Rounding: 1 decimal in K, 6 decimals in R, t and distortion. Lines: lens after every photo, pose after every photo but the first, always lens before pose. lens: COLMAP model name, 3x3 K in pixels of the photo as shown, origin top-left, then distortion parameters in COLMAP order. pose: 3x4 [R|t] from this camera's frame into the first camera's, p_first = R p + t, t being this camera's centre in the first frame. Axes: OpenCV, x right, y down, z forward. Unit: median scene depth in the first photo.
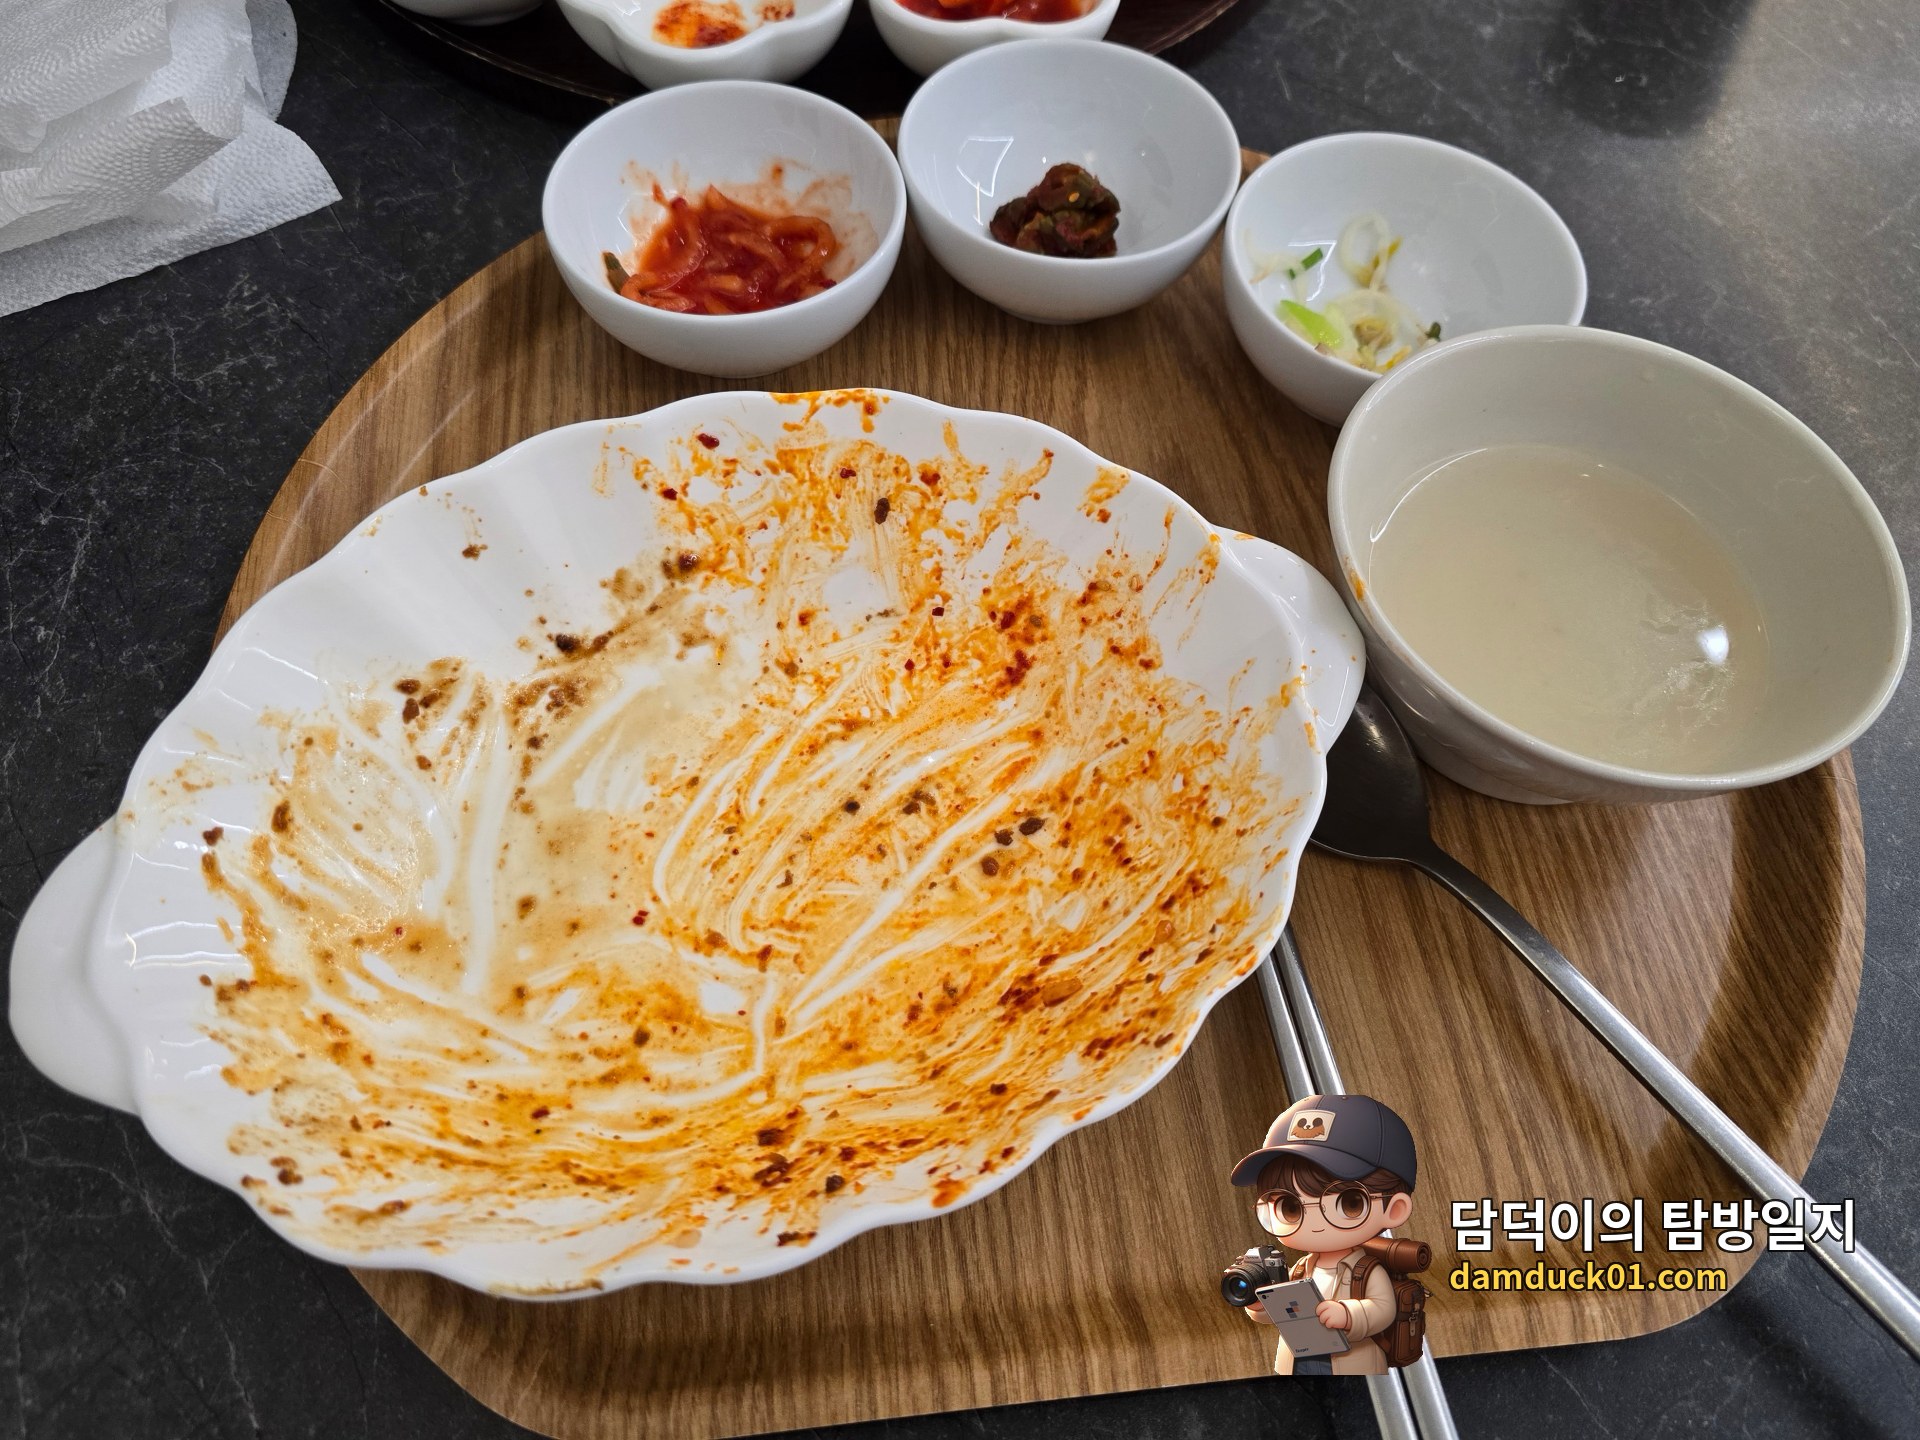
lens RADIAL K [[1284.9, 0, 960.0], [0, 1284.9, 720.0], [0, 0, 1]] dist [-0.019427, -0.028086]
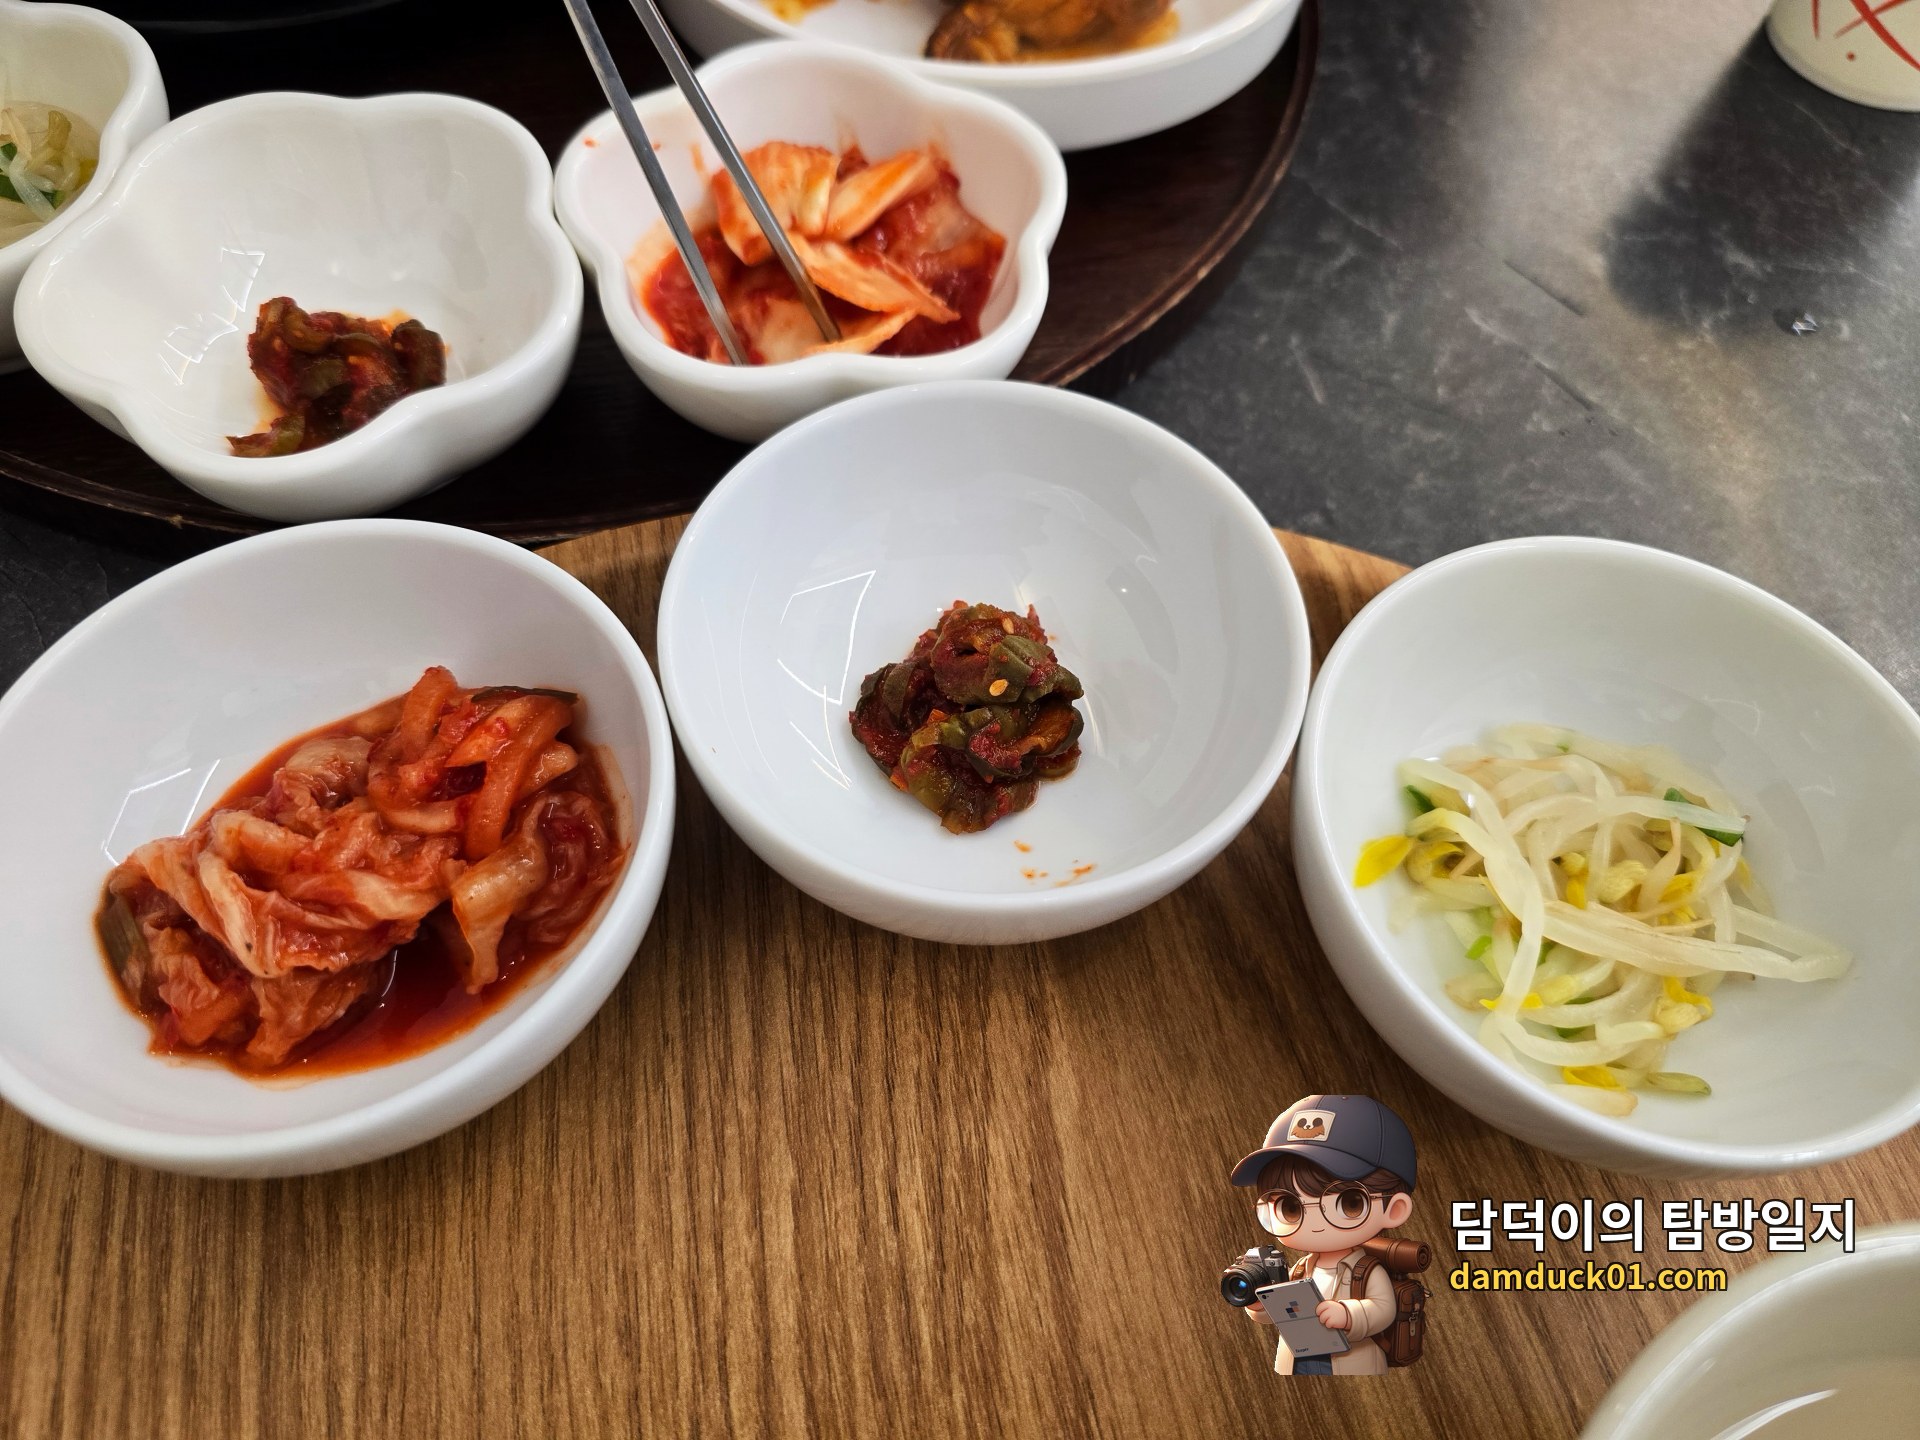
lens RADIAL K [[1284.9, 0, 960.0], [0, 1284.9, 720.0], [0, 0, 1]] dist [-0.019427, -0.028086]
pose [[0.995924, -0.074169, 0.051334, 0.043516], [0.077045, 0.995425, -0.056510, -0.364219], [-0.046908, 0.060235, 0.997081, 0.457406]]
